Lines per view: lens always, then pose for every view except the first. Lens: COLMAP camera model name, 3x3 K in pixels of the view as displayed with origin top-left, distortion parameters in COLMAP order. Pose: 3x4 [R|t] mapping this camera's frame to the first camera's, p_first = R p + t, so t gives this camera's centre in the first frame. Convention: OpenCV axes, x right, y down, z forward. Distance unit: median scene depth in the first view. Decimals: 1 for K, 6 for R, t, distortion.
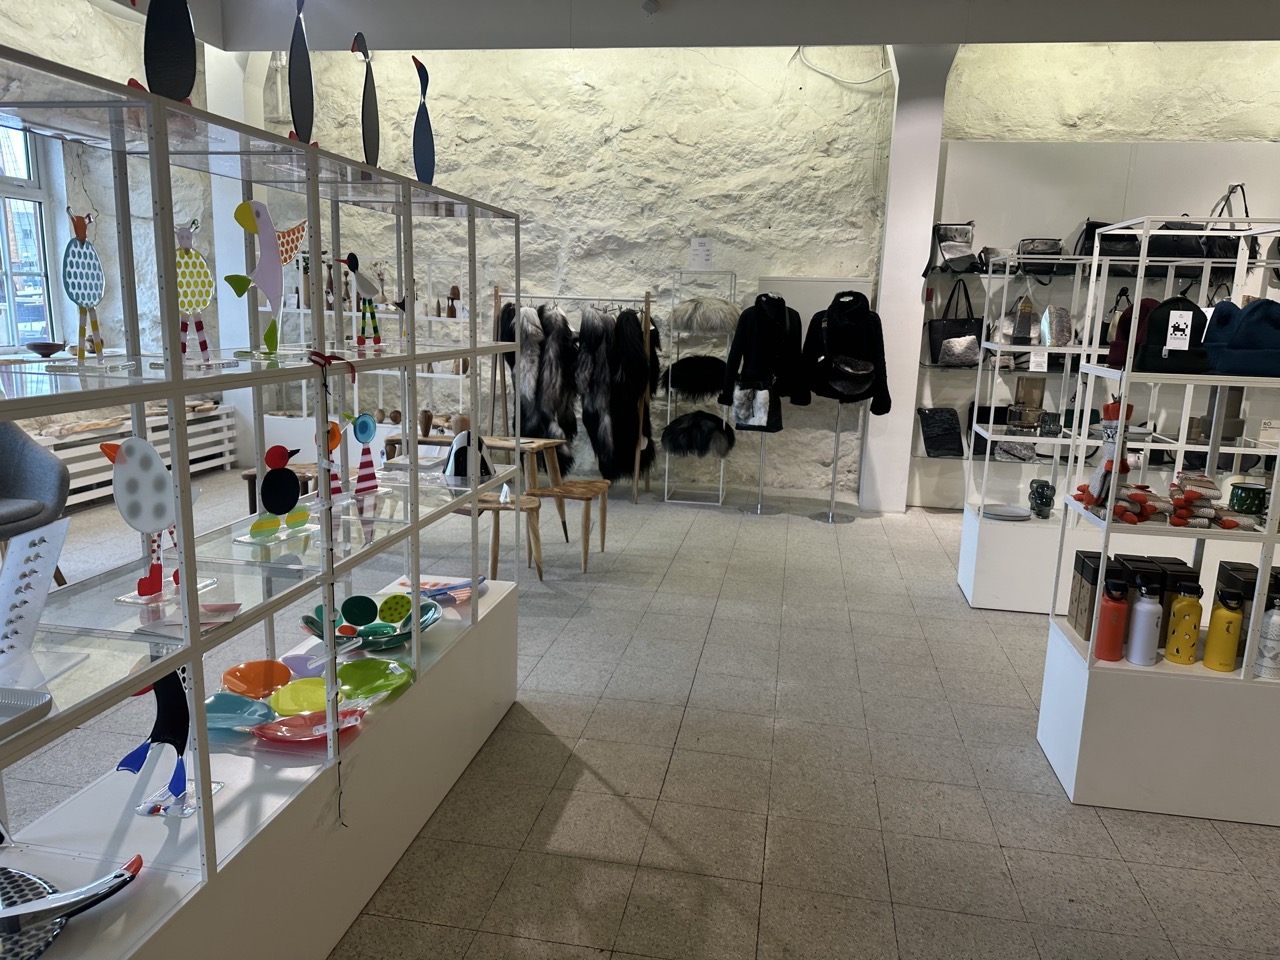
lens RADIAL K [[918.8, 0, 640.0], [0, 918.8, 480.0], [0, 0, 1]] dist [0.043658, -0.043676]
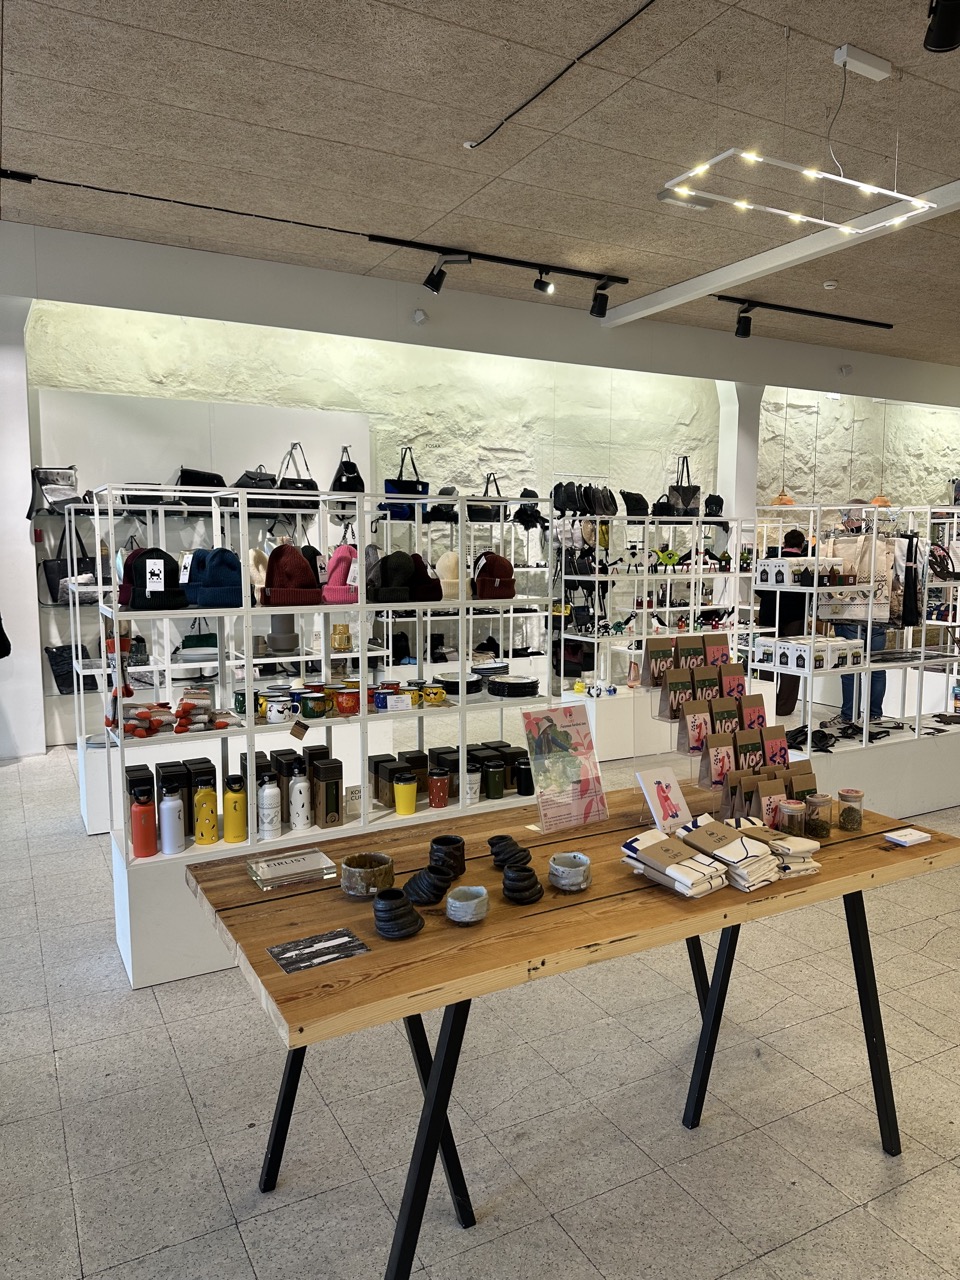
lens RADIAL K [[918.8, 0, 480.0], [0, 918.8, 640.0], [0, 0, 1]] dist [0.043658, -0.043676]
pose [[0.784257, -0.099152, 0.612462, 0.061197], [0.143512, 0.989367, -0.023598, 0.005376], [-0.603610, 0.106402, 0.790147, -0.082307]]
